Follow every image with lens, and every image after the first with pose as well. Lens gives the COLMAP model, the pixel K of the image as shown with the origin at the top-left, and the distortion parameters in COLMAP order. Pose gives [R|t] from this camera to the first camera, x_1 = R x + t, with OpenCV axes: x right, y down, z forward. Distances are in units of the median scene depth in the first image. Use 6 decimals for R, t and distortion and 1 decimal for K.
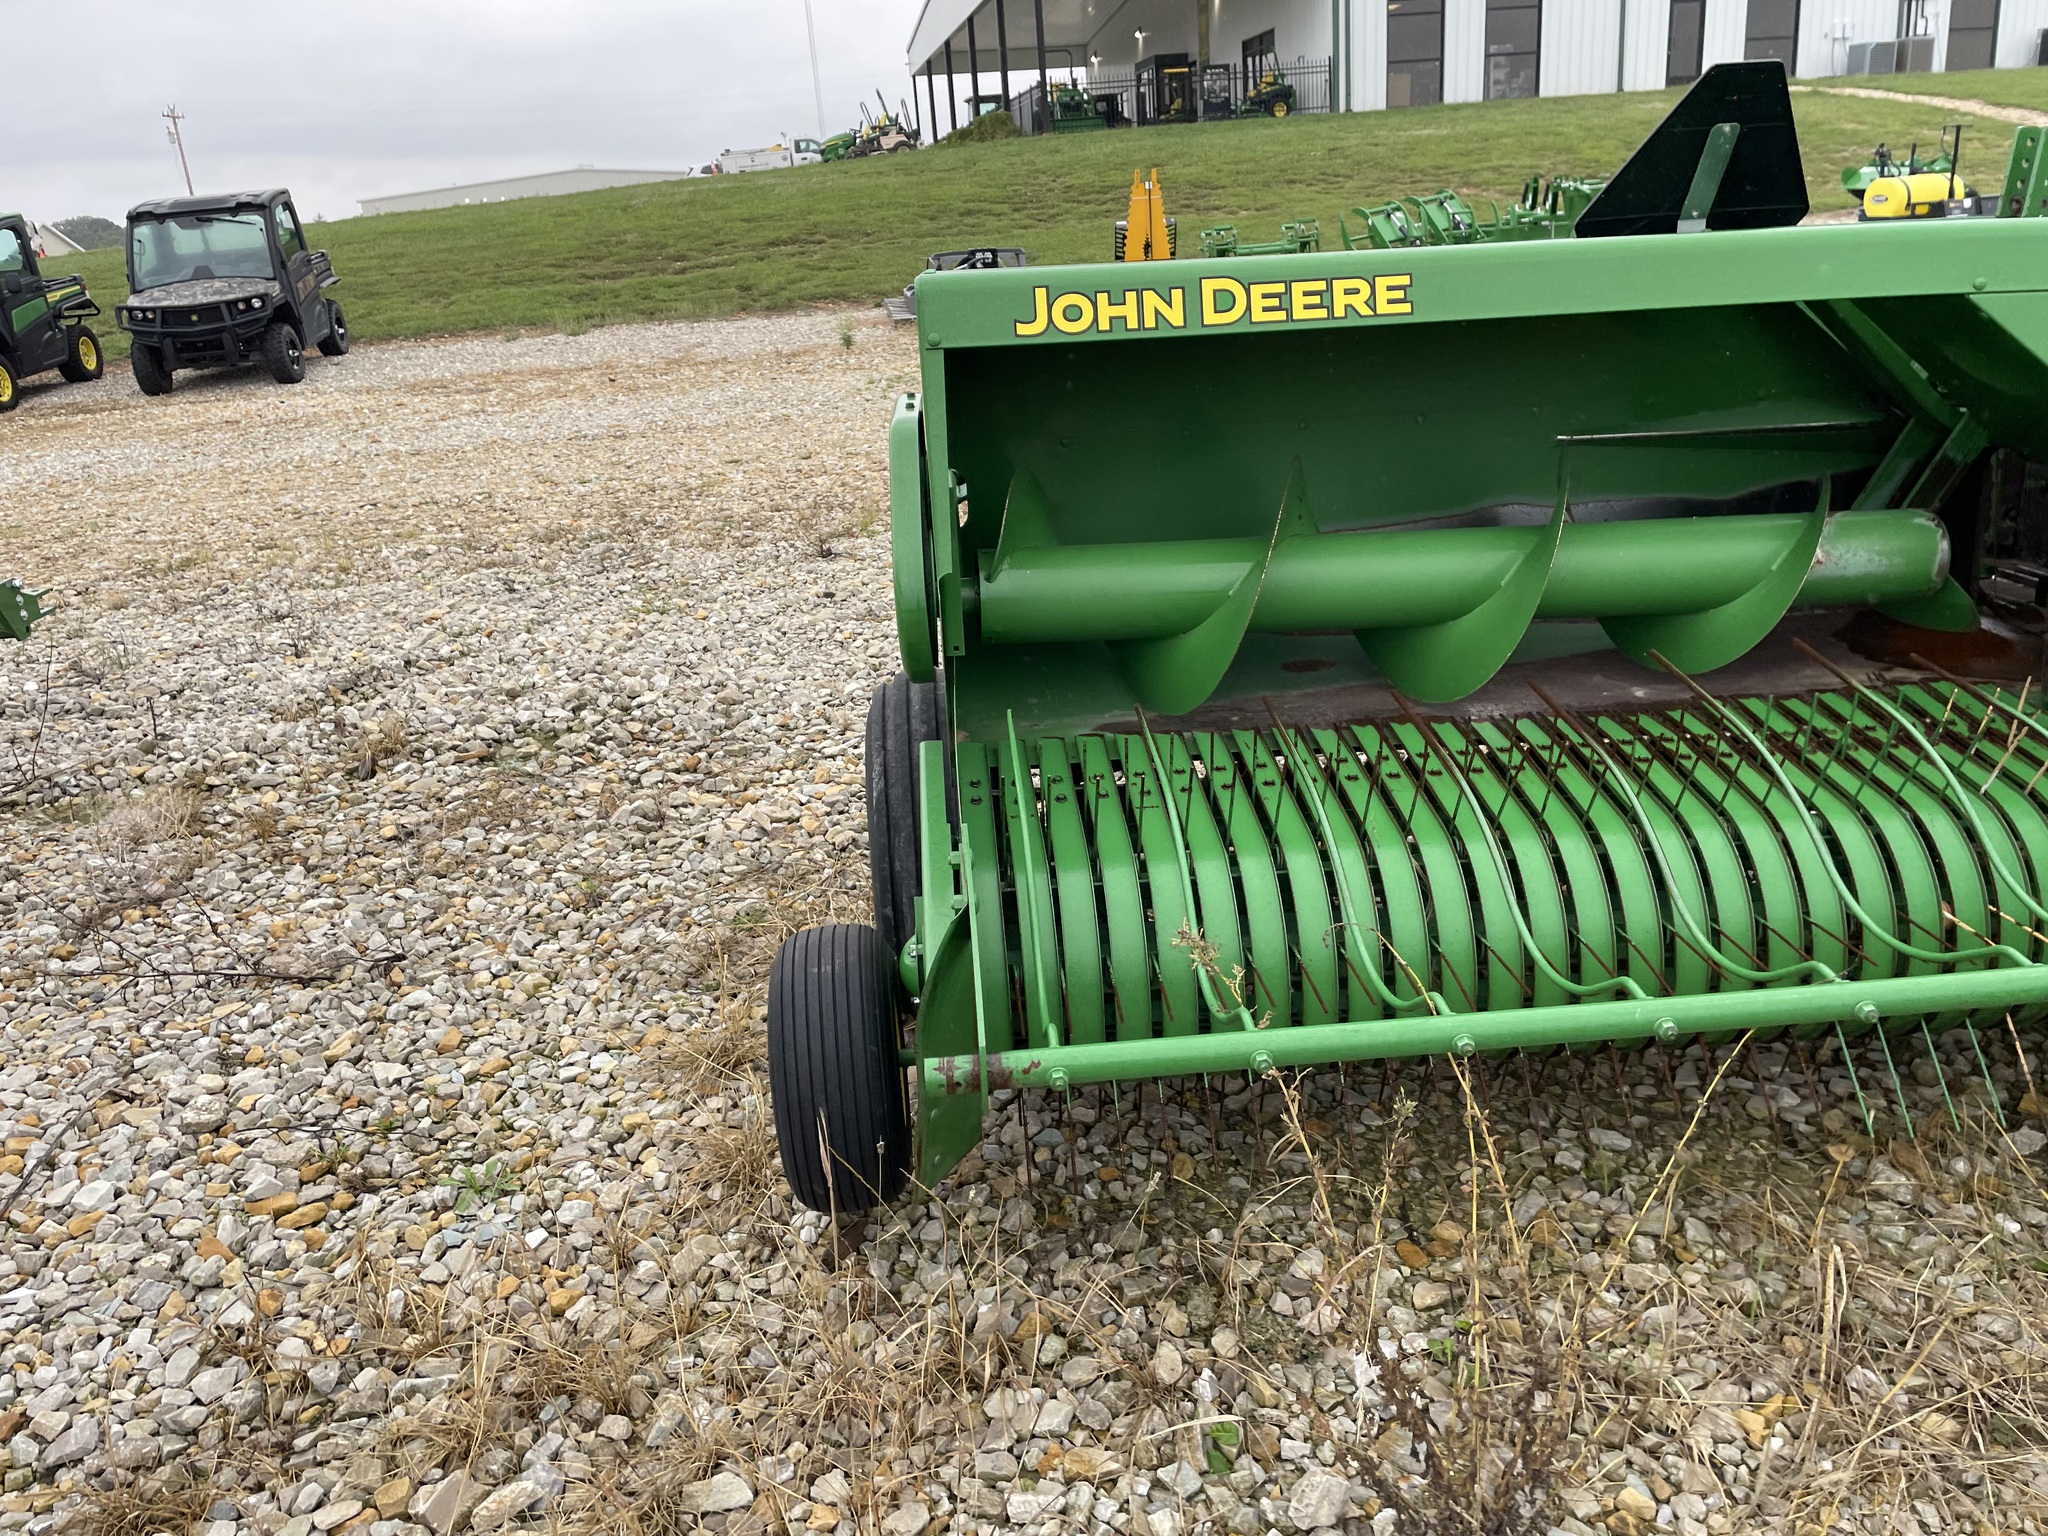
lens RADIAL K [[1536.5, 0, 1036.3], [0, 1536.5, 756.0], [0, 0, 1]] dist [0.090873, -0.120675]
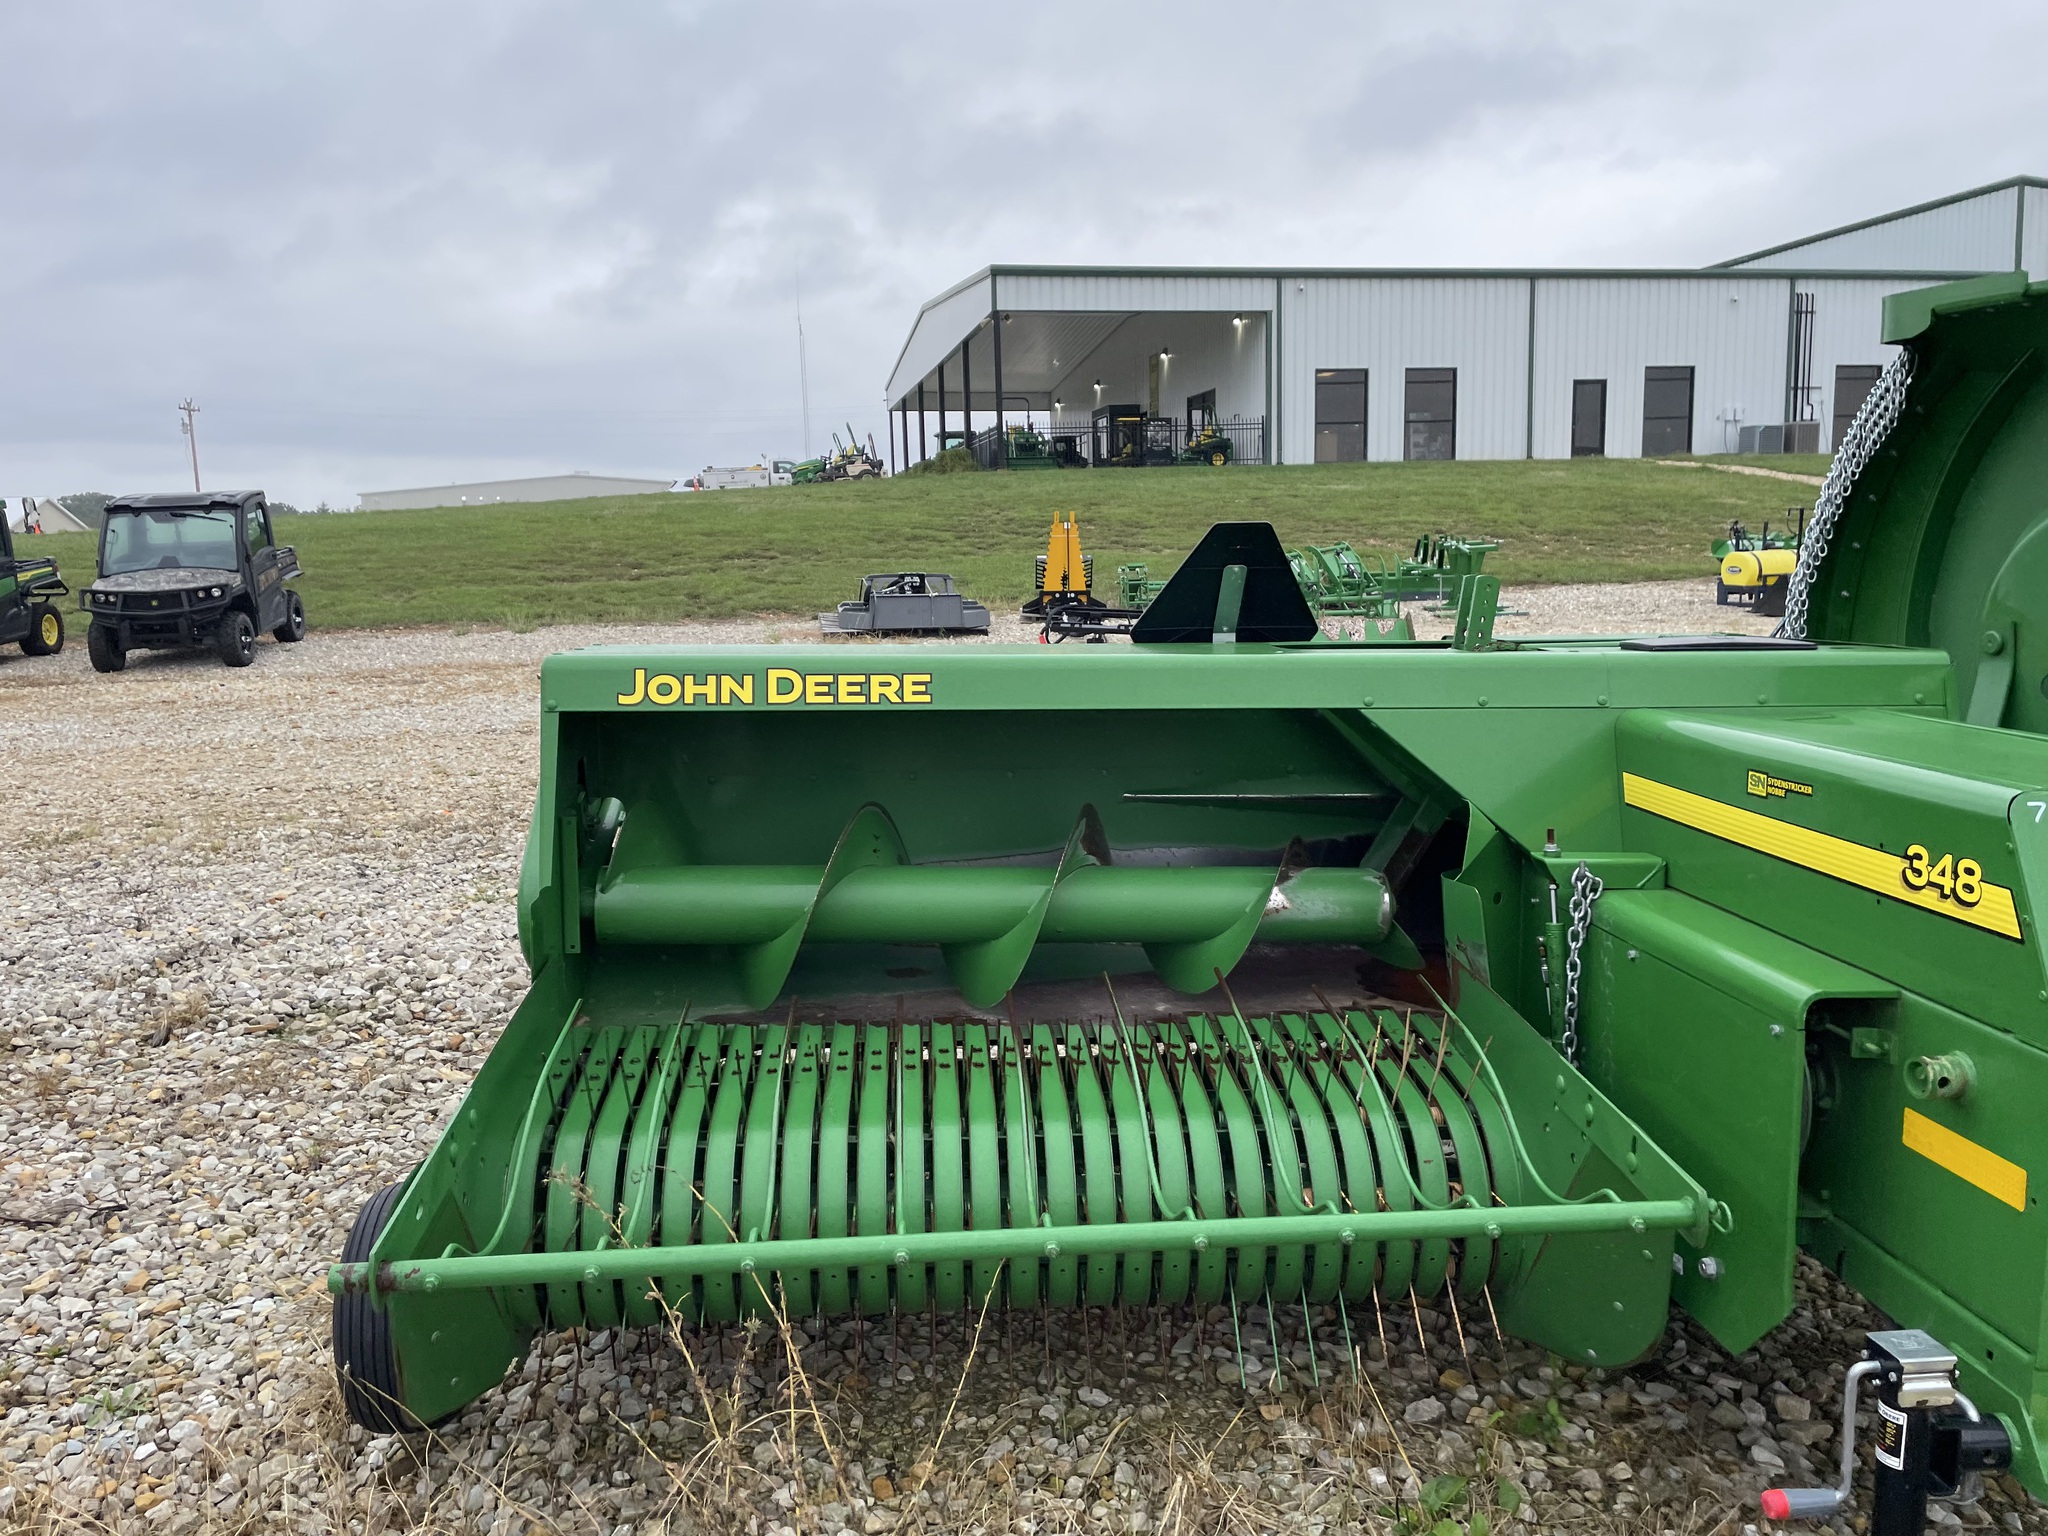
lens RADIAL K [[1536.0, 0, 1029.0], [0, 1536.0, 760.4], [0, 0, 1]] dist [0.090840, -0.121580]
pose [[0.998843, 0.044979, 0.017026, 0.098718], [-0.040946, 0.981022, -0.189523, 0.000646], [-0.025227, 0.188606, 0.981729, -0.082149]]
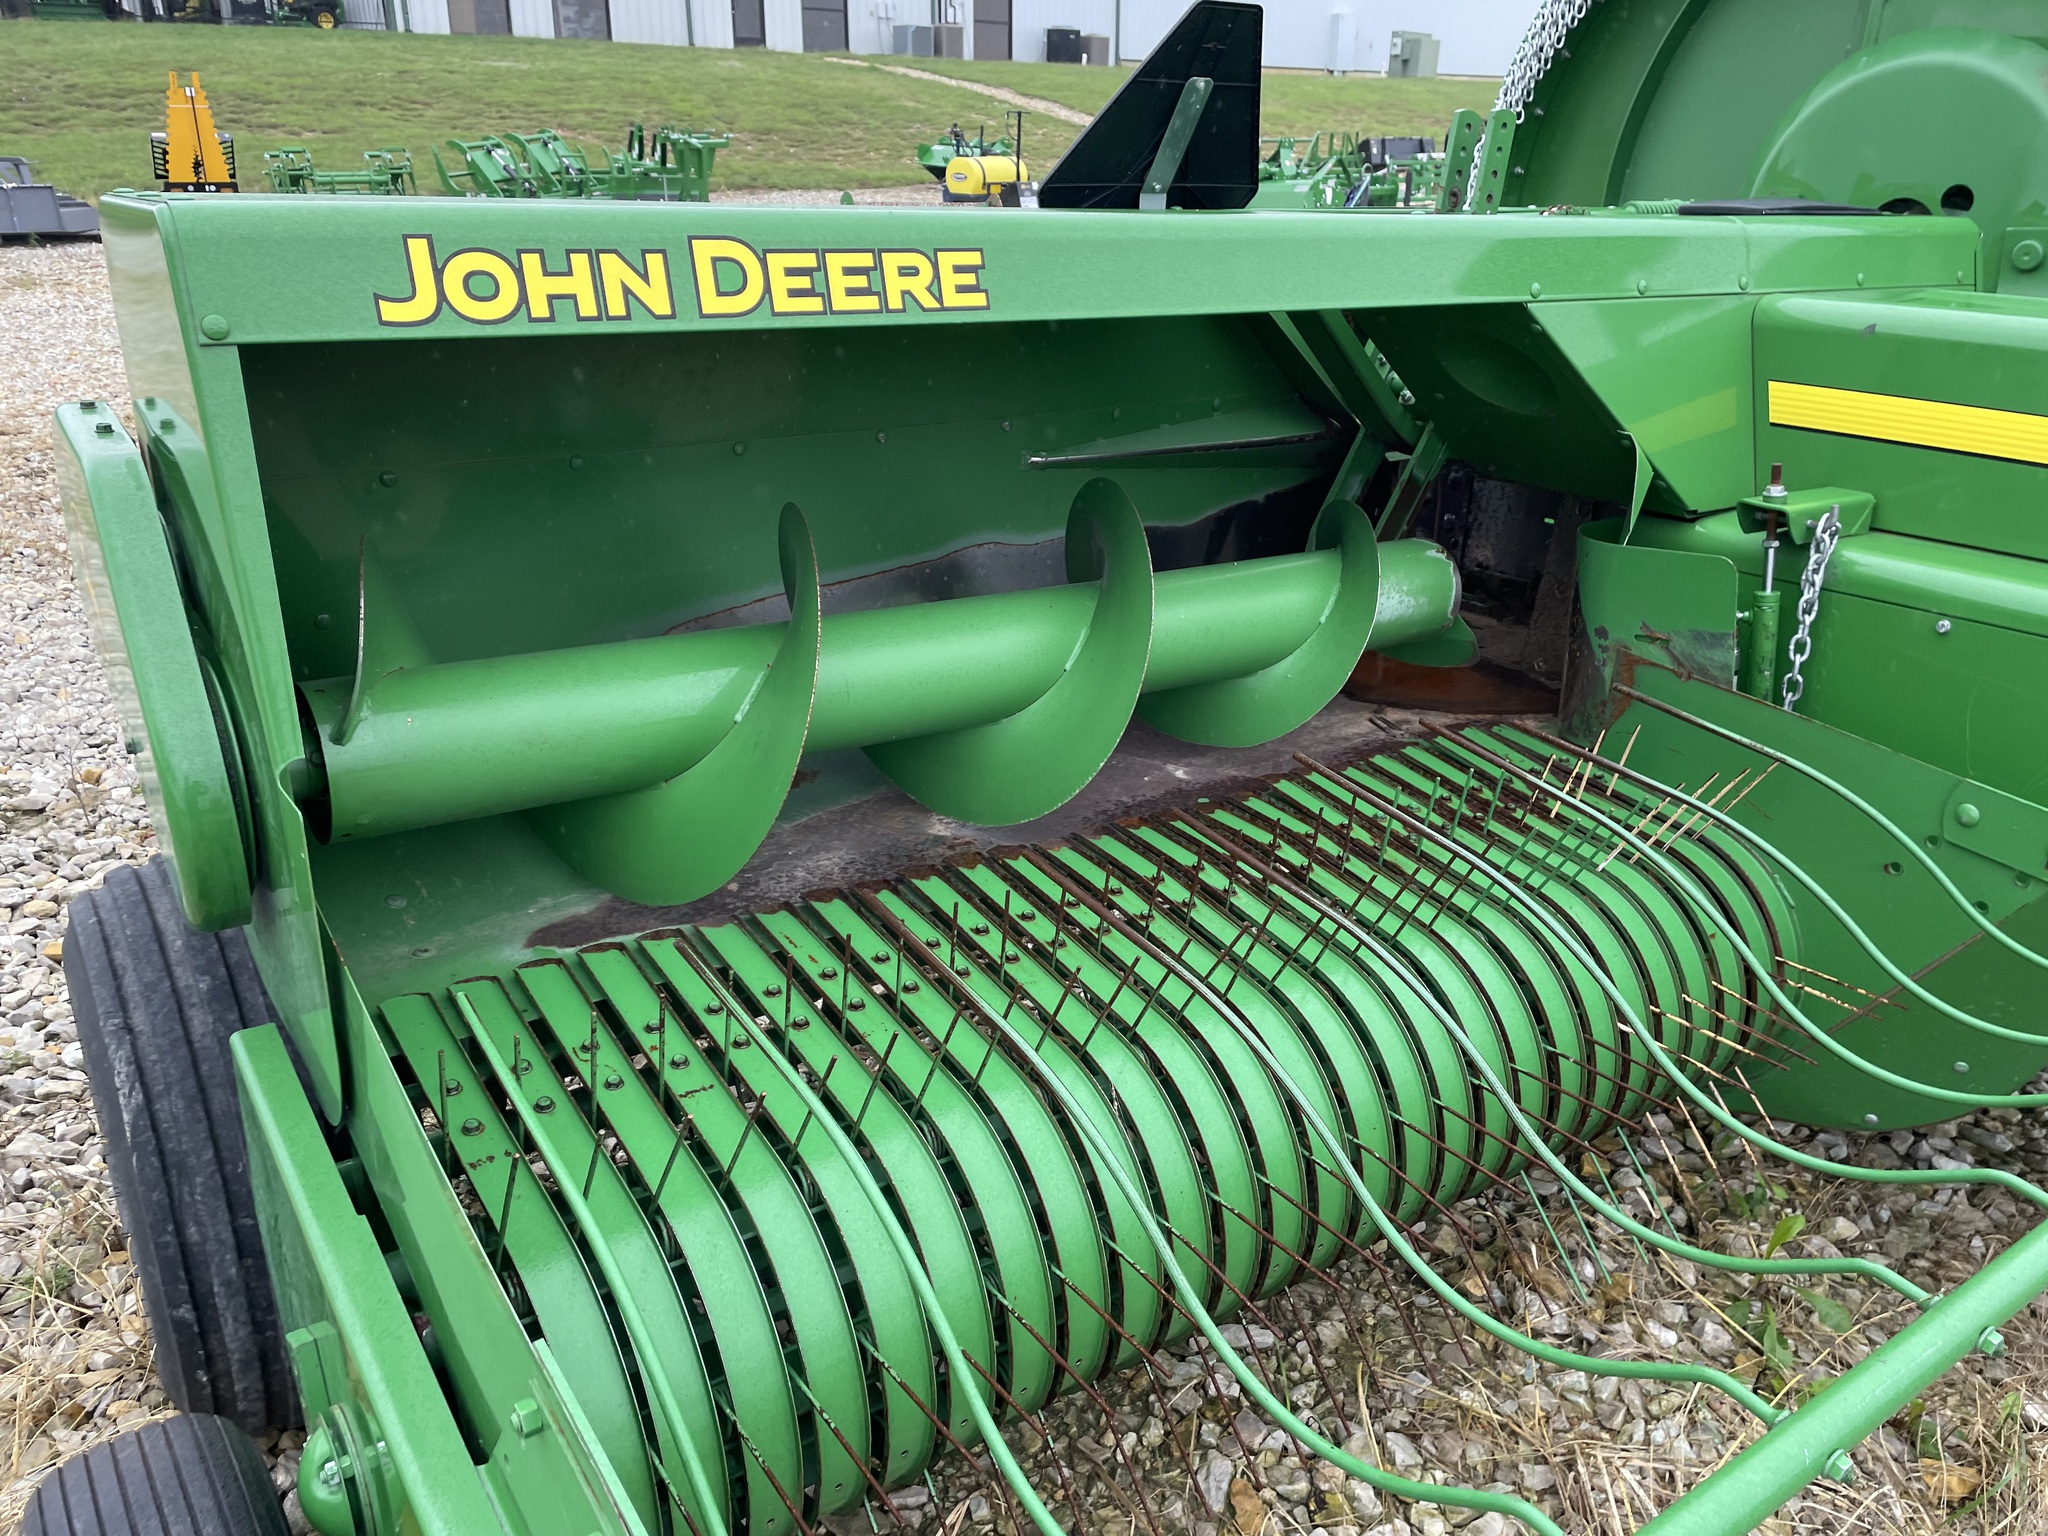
lens RADIAL K [[1541.5, 0, 1037.7], [0, 1541.5, 778.9], [0, 0, 1]] dist [0.084470, -0.106102]
pose [[0.852183, -0.126760, 0.507657, -0.037723], [0.105316, 0.991909, 0.070886, -0.040305], [-0.512536, -0.006944, 0.858638, 0.128364]]
